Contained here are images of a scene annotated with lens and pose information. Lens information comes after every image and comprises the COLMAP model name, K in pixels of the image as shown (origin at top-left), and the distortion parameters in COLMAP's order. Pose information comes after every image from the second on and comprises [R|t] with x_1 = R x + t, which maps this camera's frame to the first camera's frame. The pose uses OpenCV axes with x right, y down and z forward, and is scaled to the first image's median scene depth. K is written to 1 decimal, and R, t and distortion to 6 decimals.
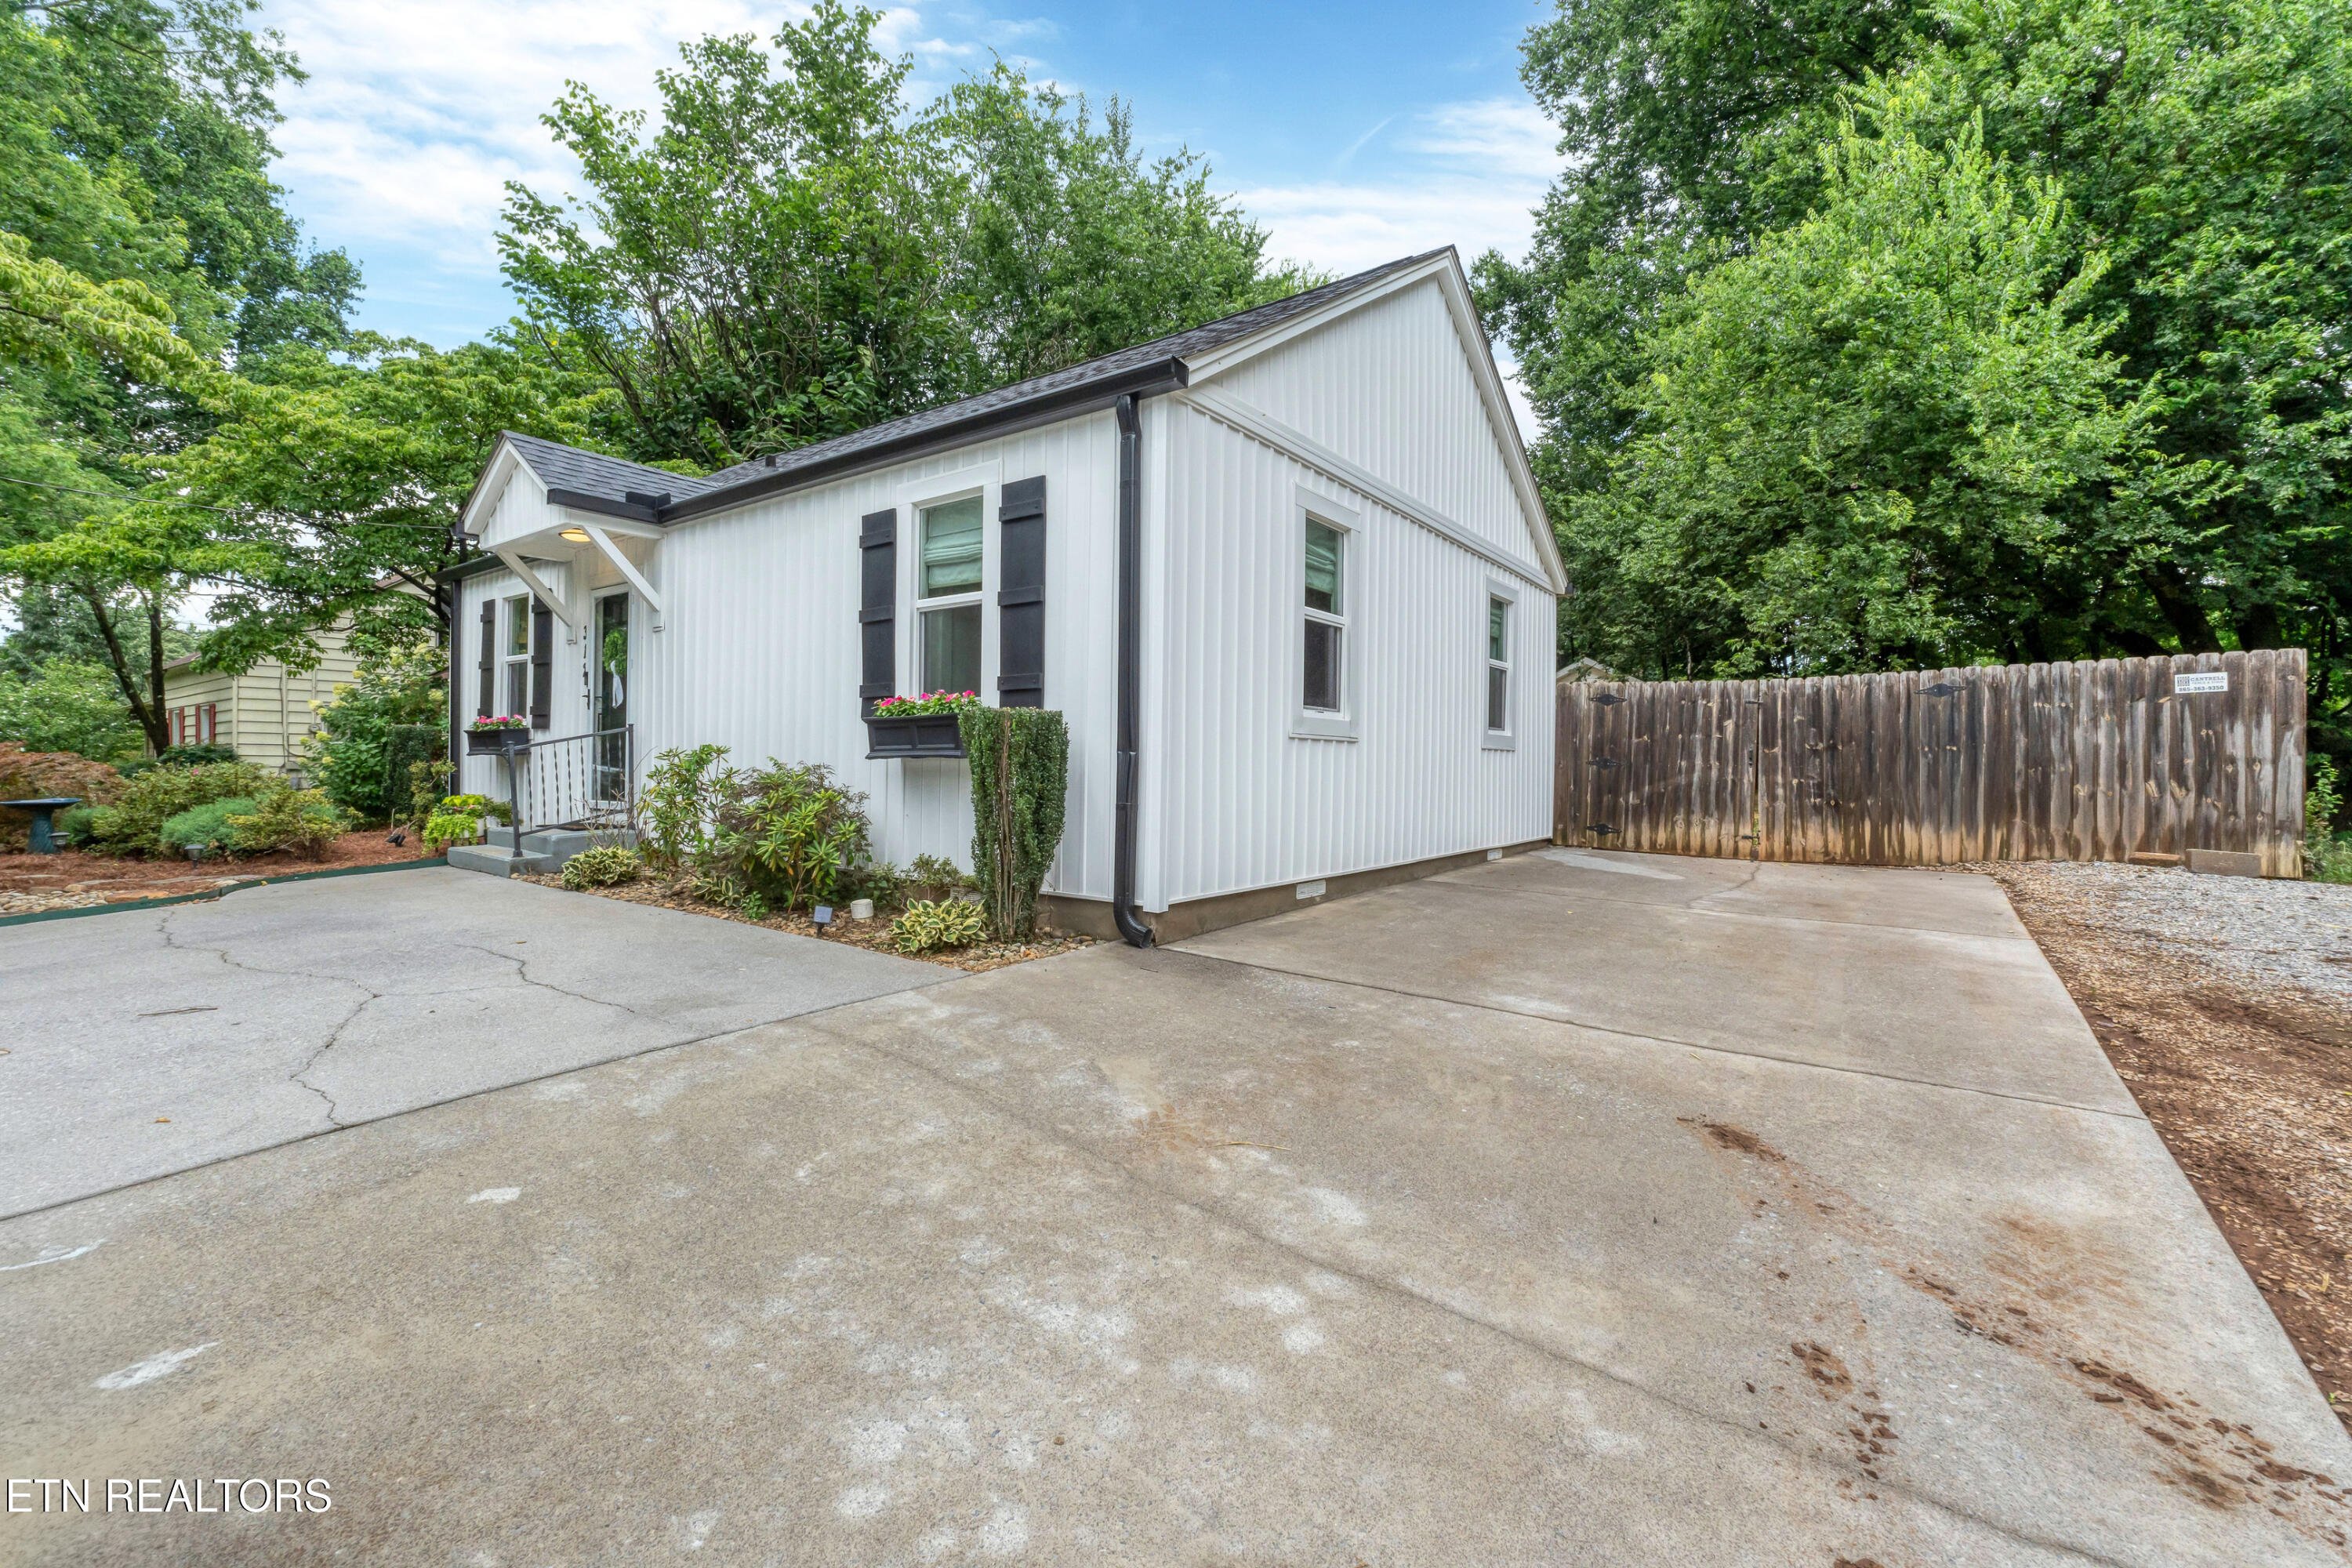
lens RADIAL K [[1015.9, 0, 1172.0], [0, 1015.9, 766.9], [0, 0, 1]] dist [0.001810, -0.000020]
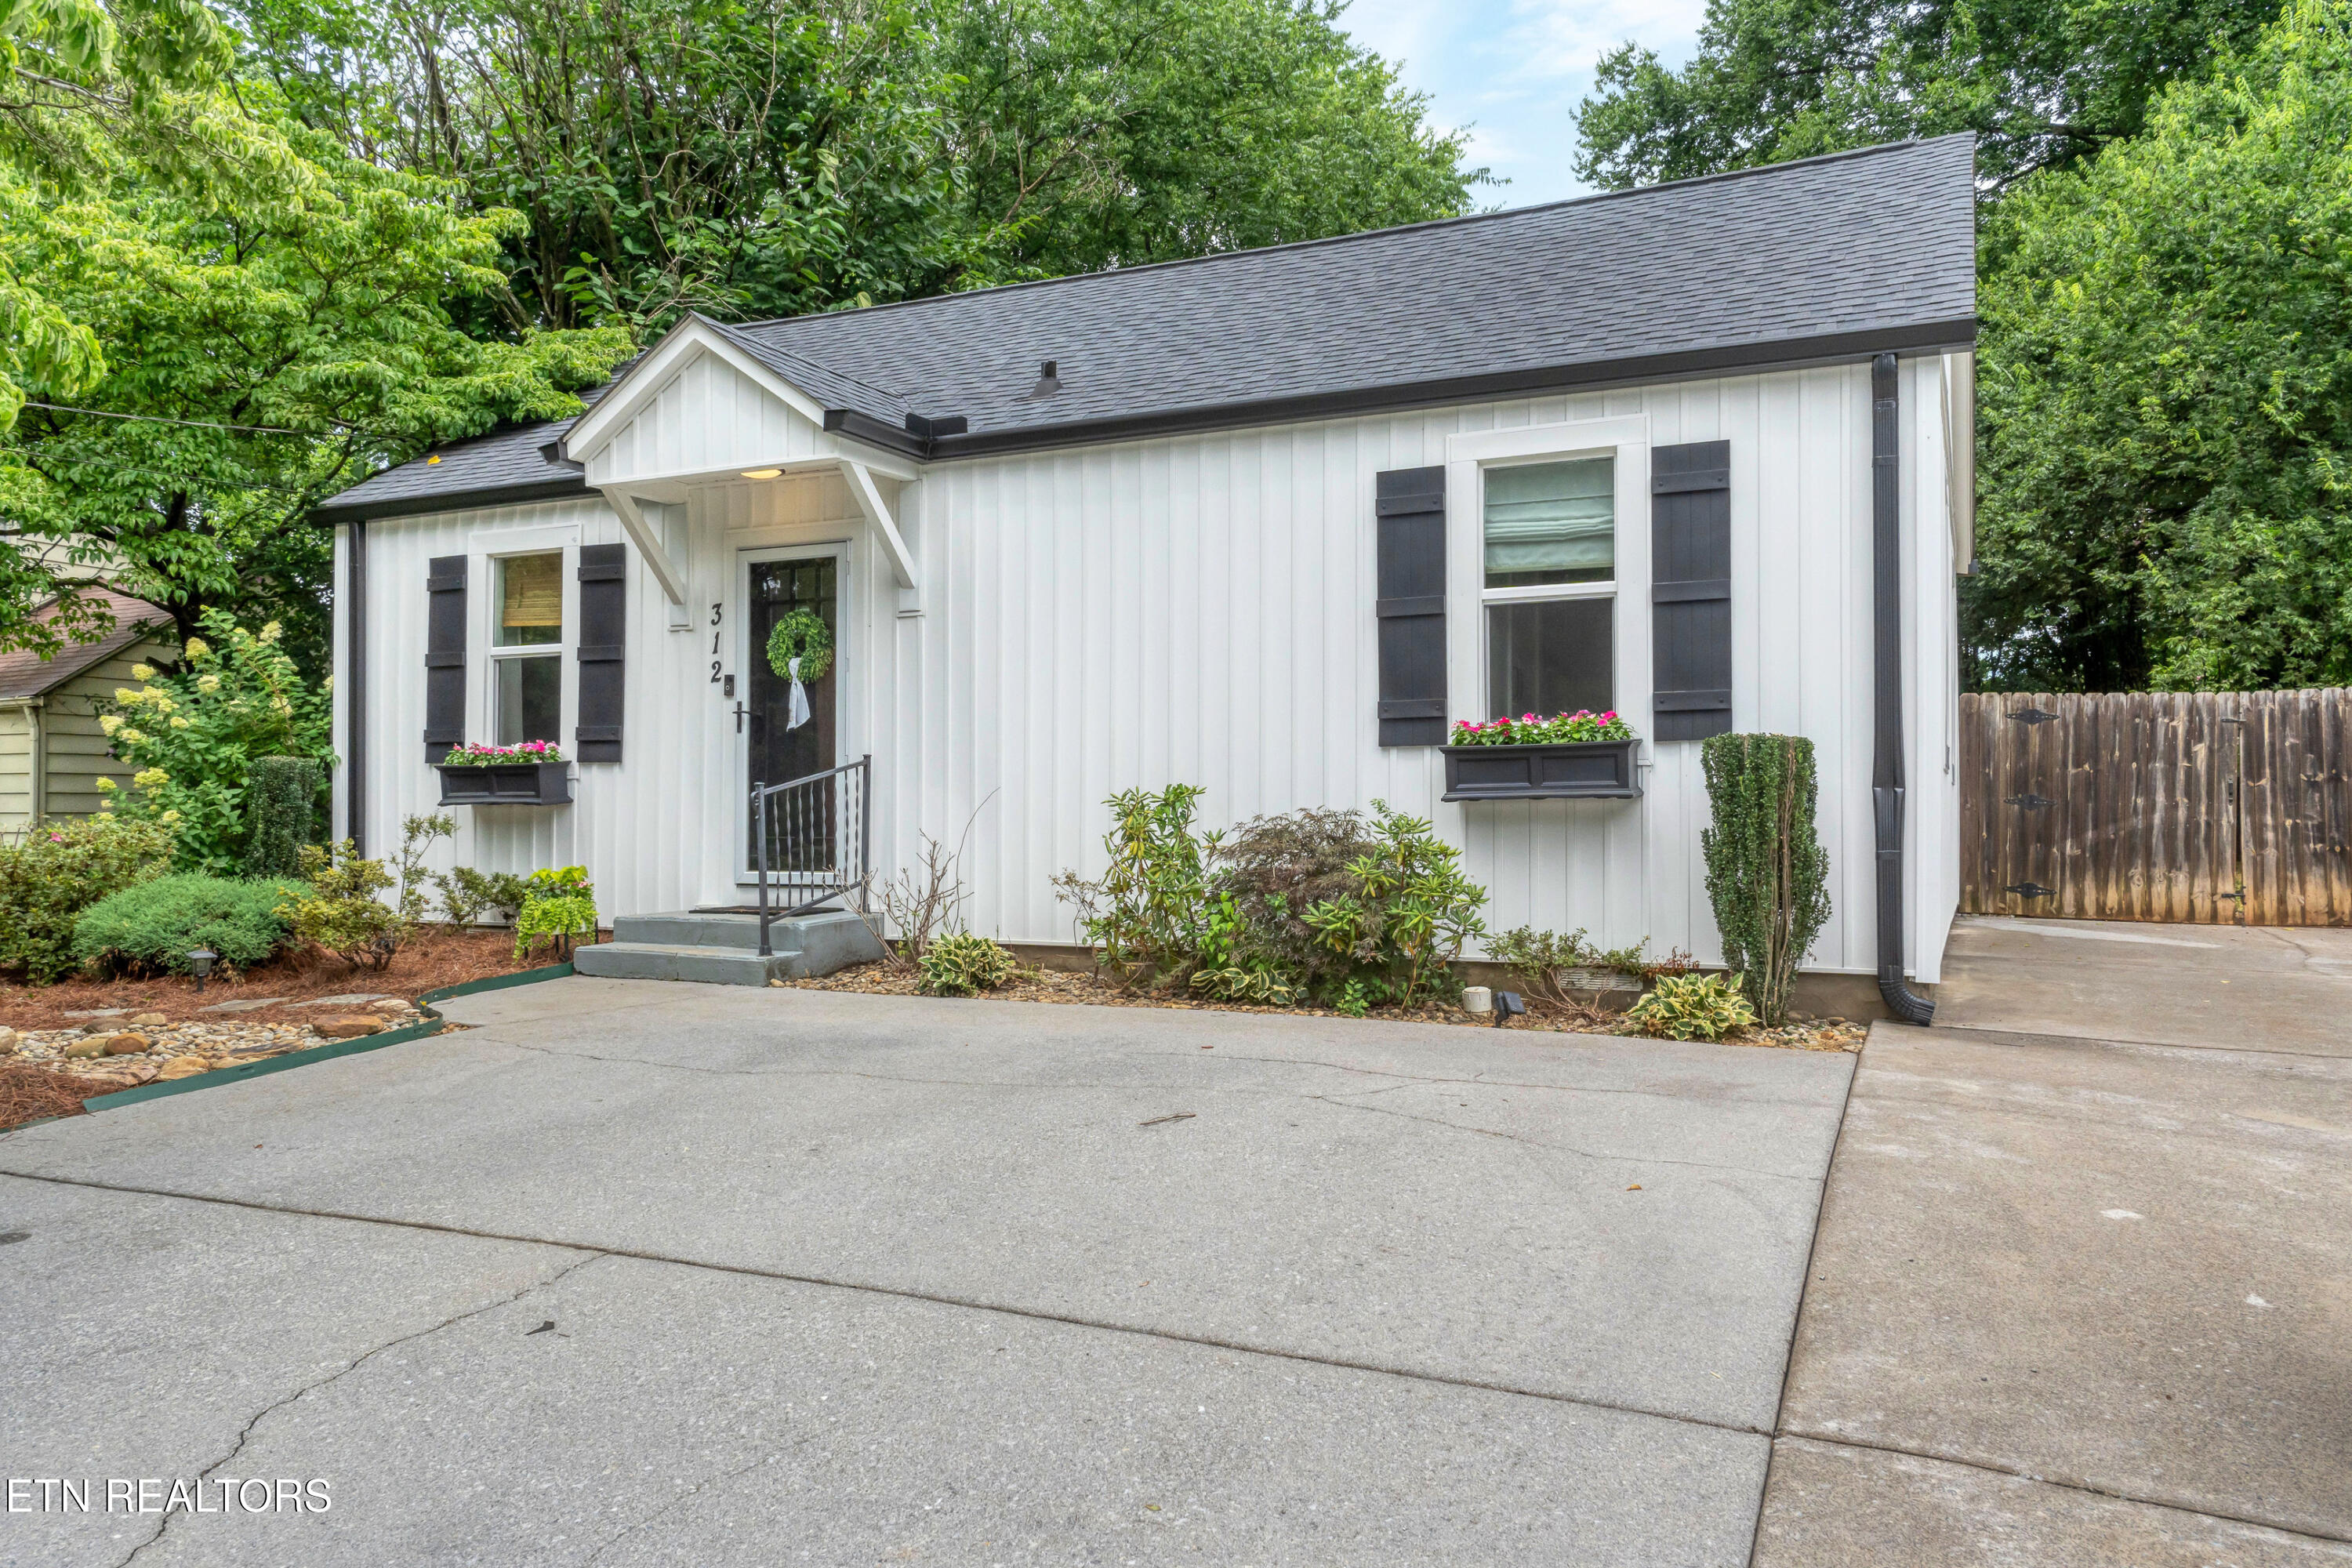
lens RADIAL K [[1732.2, 0, 1176.3], [0, 1732.2, 794.5], [0, 0, 1]] dist [0.011280, -0.000258]
pose [[0.979618, -0.008643, 0.200681, -0.486660], [0.011534, 0.999846, -0.013240, 0.000760], [-0.200536, 0.015285, 0.979567, -0.136622]]
